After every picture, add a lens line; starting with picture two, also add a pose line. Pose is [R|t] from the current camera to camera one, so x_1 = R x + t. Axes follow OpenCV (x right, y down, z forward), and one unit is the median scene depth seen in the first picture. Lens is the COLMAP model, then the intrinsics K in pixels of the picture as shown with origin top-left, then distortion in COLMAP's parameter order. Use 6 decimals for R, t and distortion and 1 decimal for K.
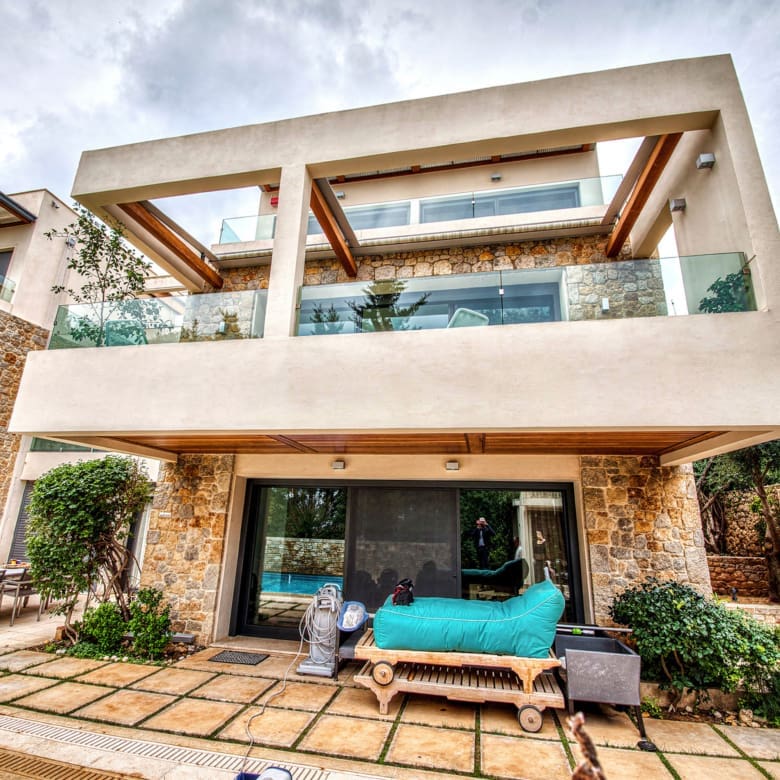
lens RADIAL K [[447.0, 0, 389.5], [0, 447.0, 395.2], [0, 0, 1]] dist [0.004551, -0.008485]
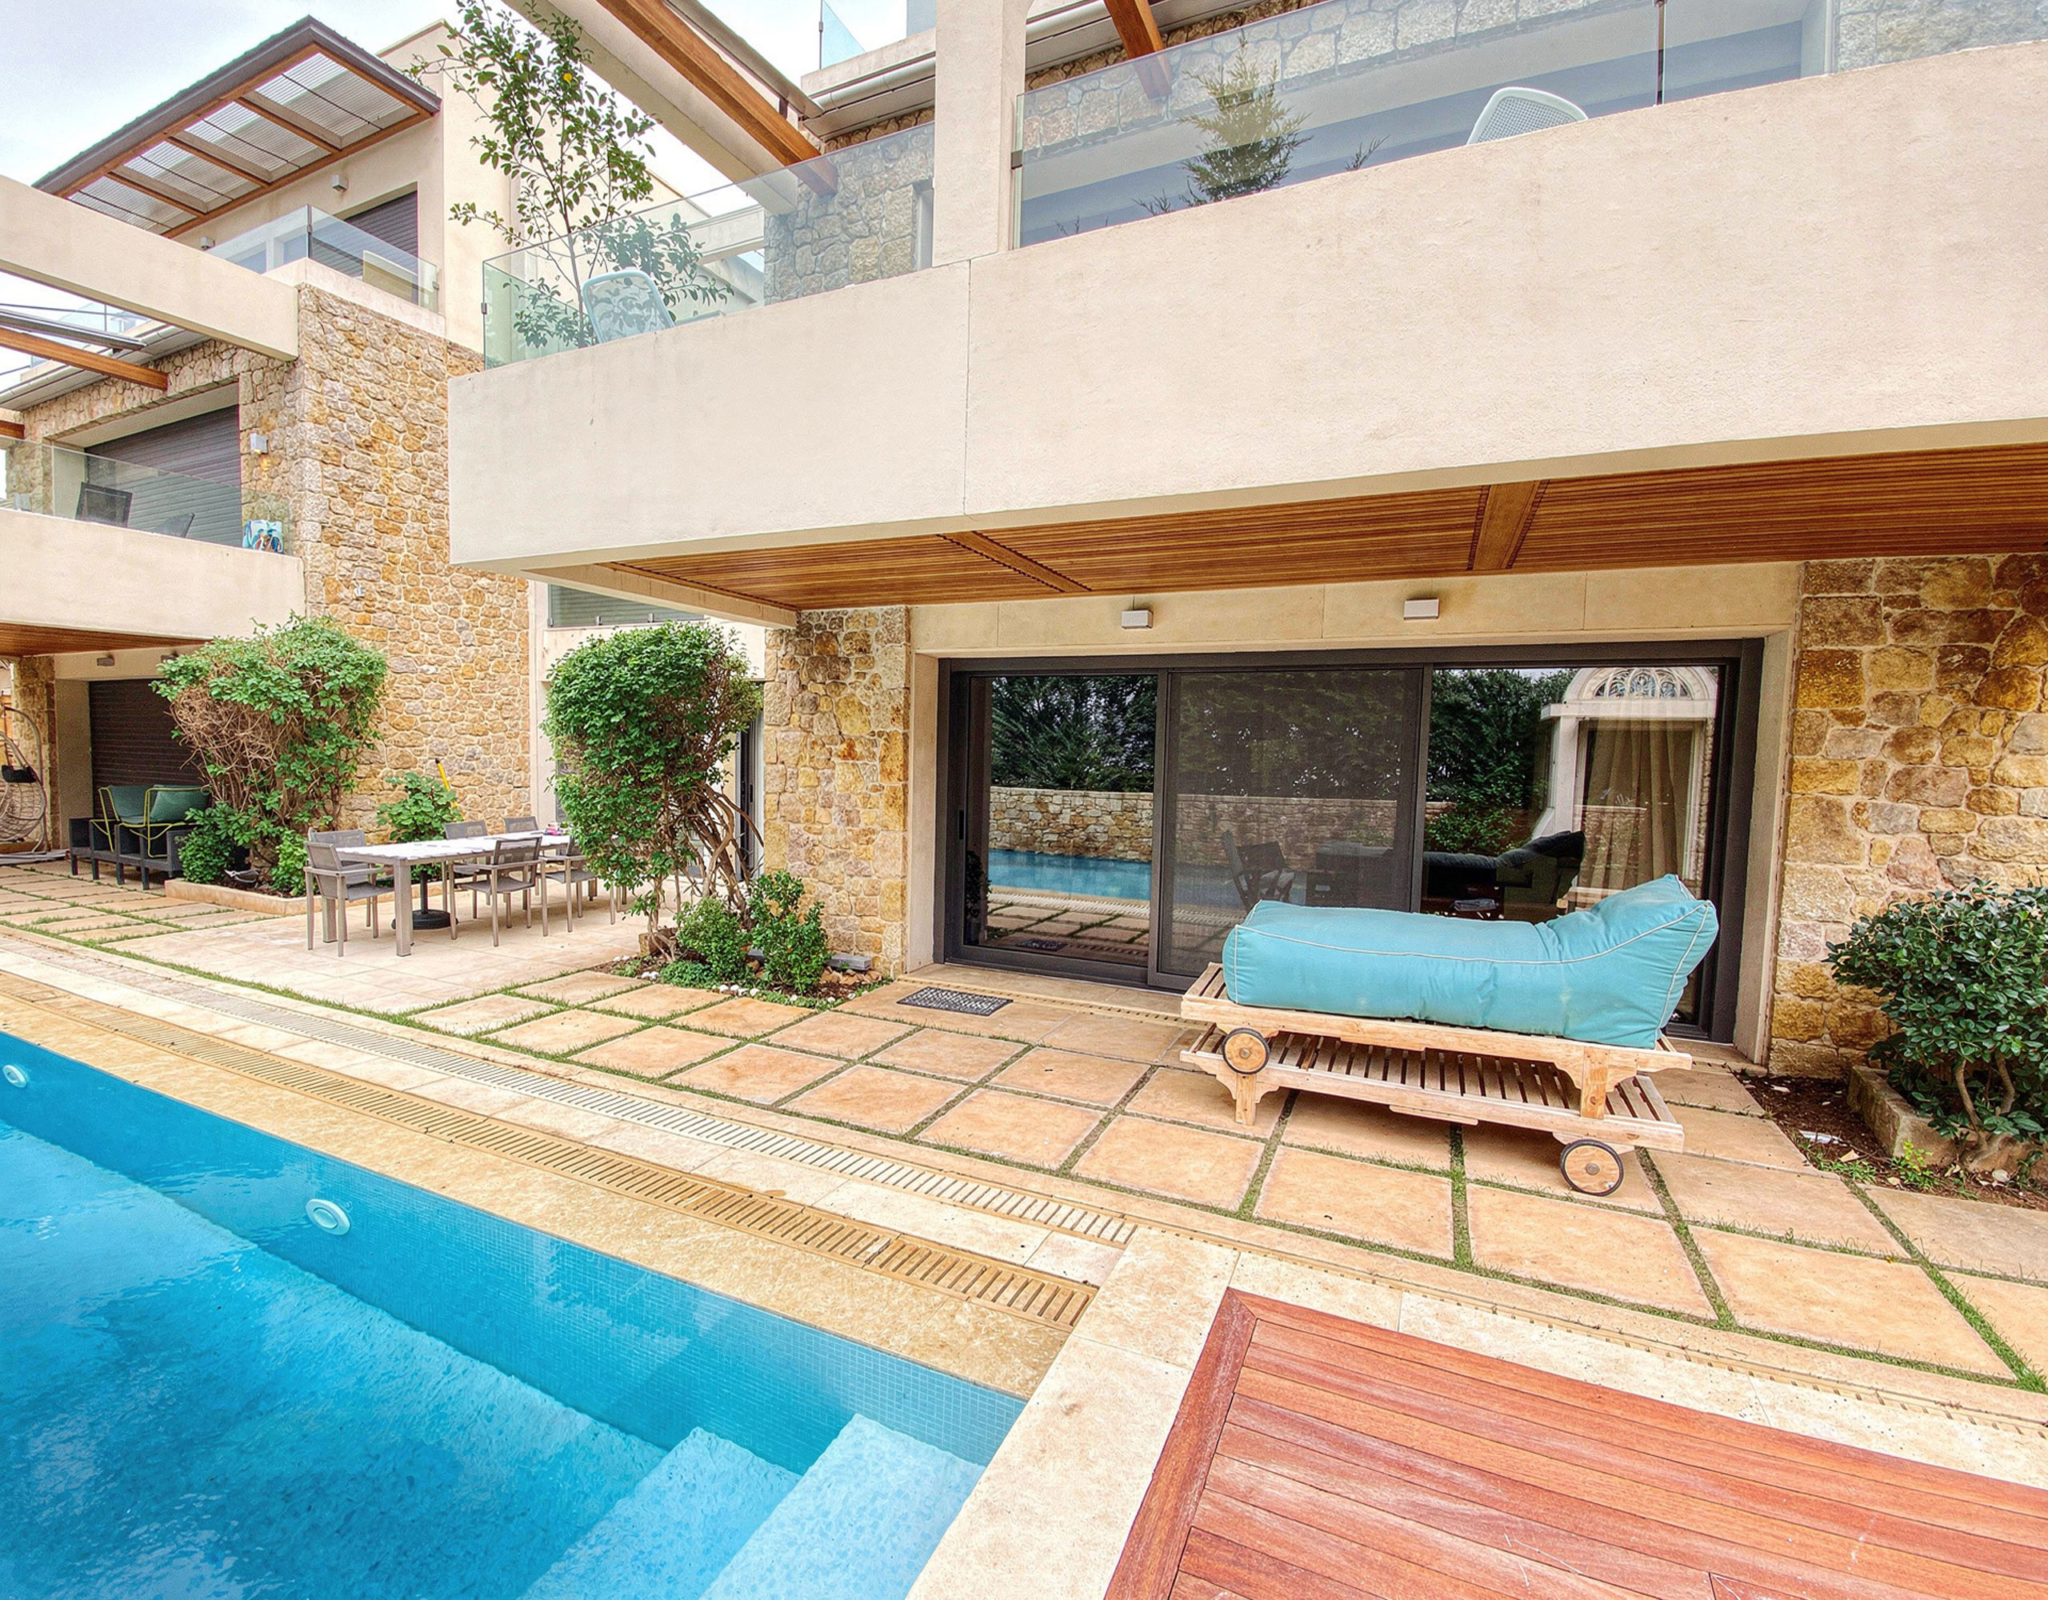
lens RADIAL K [[892.8, 0, 1025.9], [0, 892.8, 802.0], [0, 0, 1]] dist [-0.002756, -0.000868]
pose [[0.973387, 0.006422, -0.229078, -0.021567], [0.064496, 0.951527, 0.300728, 0.064461], [0.219905, -0.307499, 0.925789, 0.137335]]
